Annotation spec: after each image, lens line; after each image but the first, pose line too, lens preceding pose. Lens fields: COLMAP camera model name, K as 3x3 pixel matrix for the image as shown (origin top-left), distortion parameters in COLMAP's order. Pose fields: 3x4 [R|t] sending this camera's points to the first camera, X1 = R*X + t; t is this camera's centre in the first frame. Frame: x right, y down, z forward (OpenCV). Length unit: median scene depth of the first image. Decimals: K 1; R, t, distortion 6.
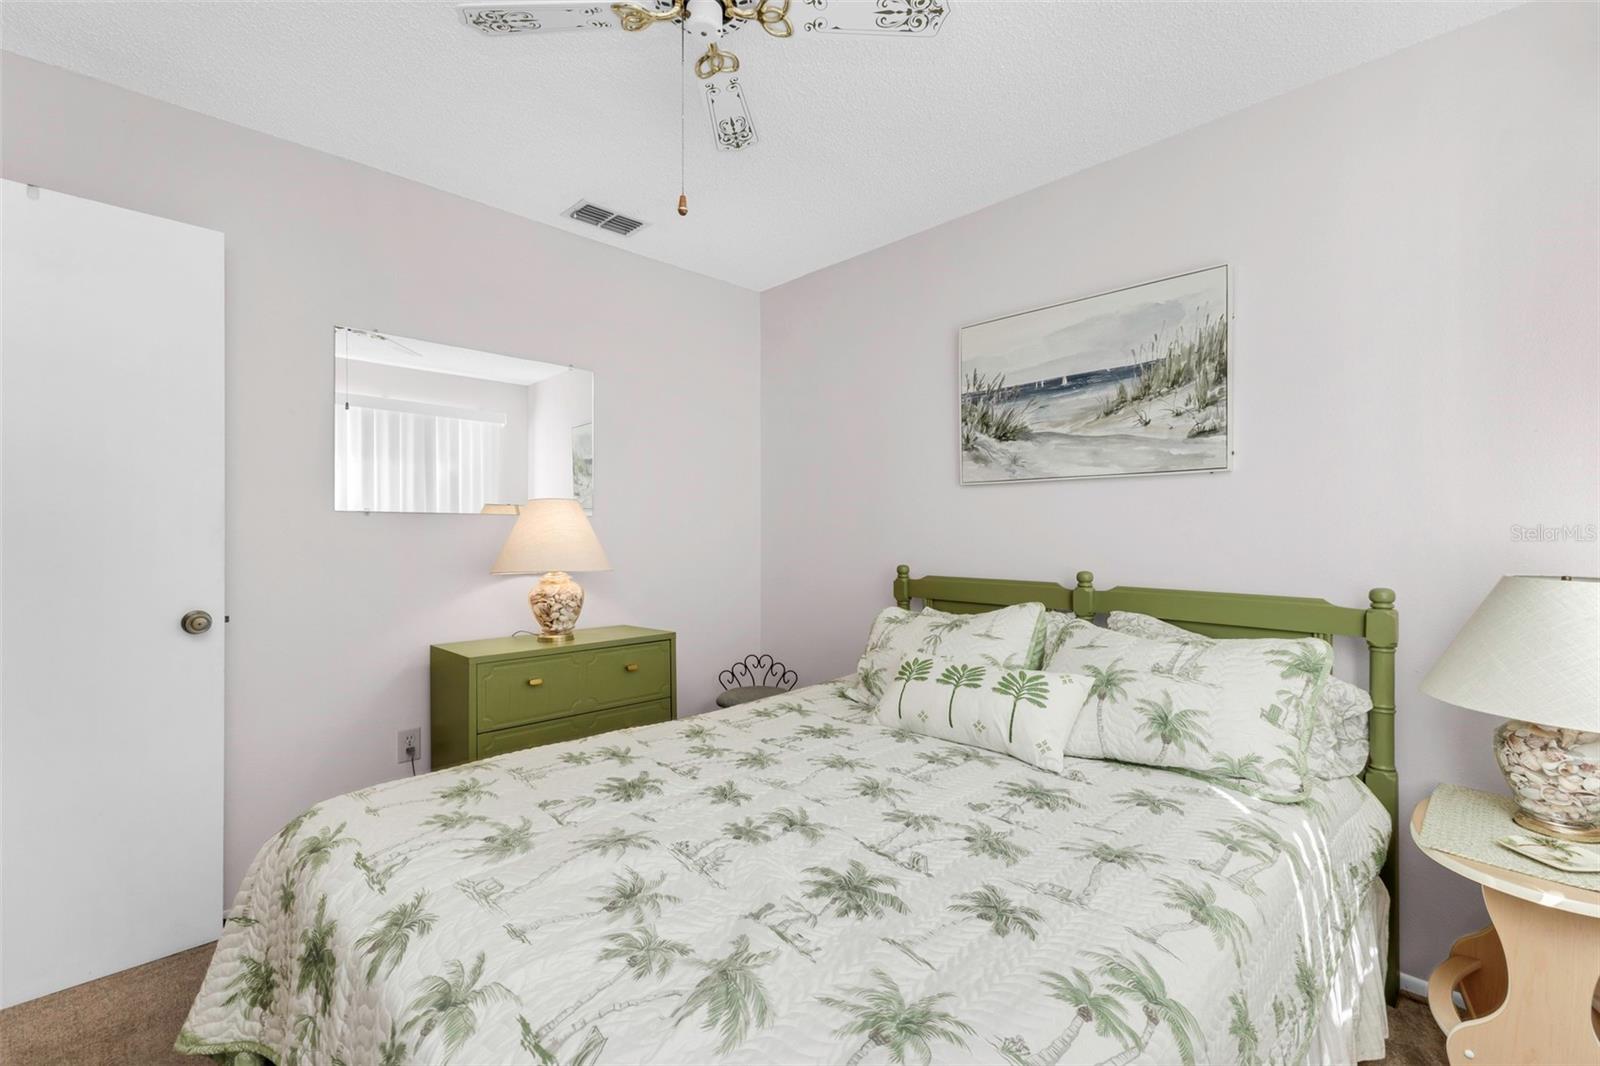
lens RADIAL K [[698.6, 0, 804.0], [0, 698.6, 529.1], [0, 0, 1]] dist [0.004704, -0.000227]
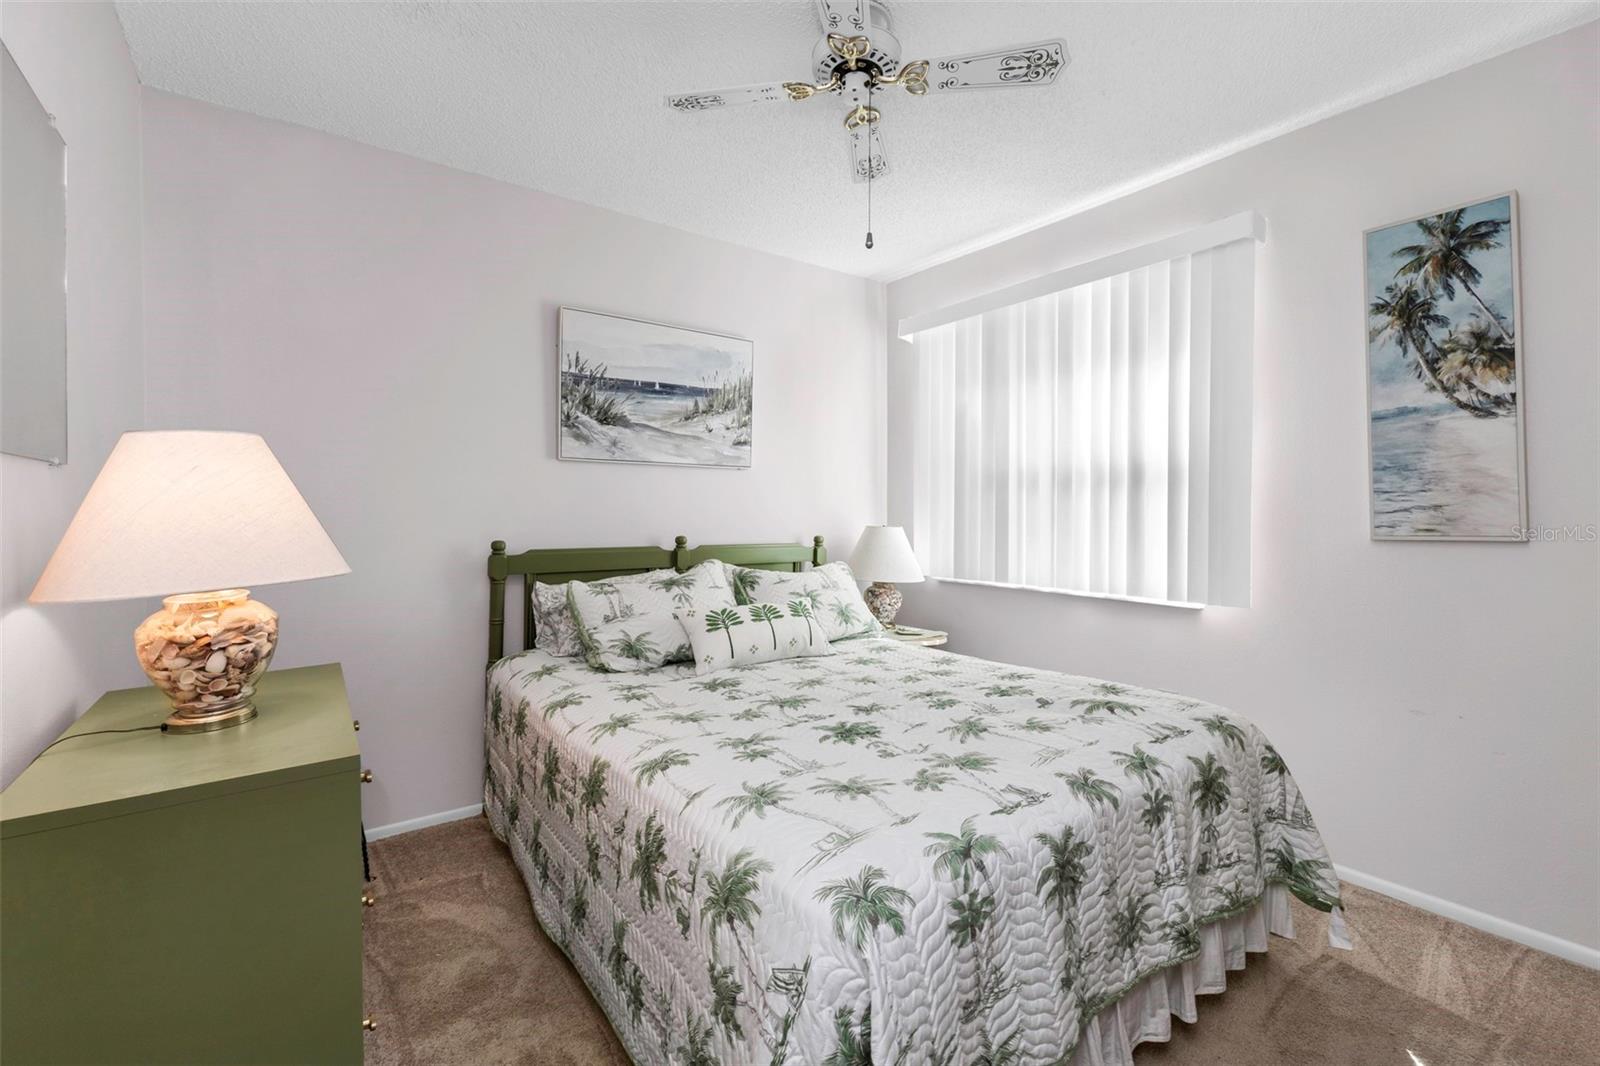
lens RADIAL K [[698.6, 0, 804.0], [0, 698.6, 529.1], [0, 0, 1]] dist [0.004704, -0.000227]
pose [[0.133277, -0.032758, 0.990537, -0.885918], [-0.014258, 0.999287, 0.034966, -0.002110], [-0.990976, -0.018783, 0.132714, 0.593015]]
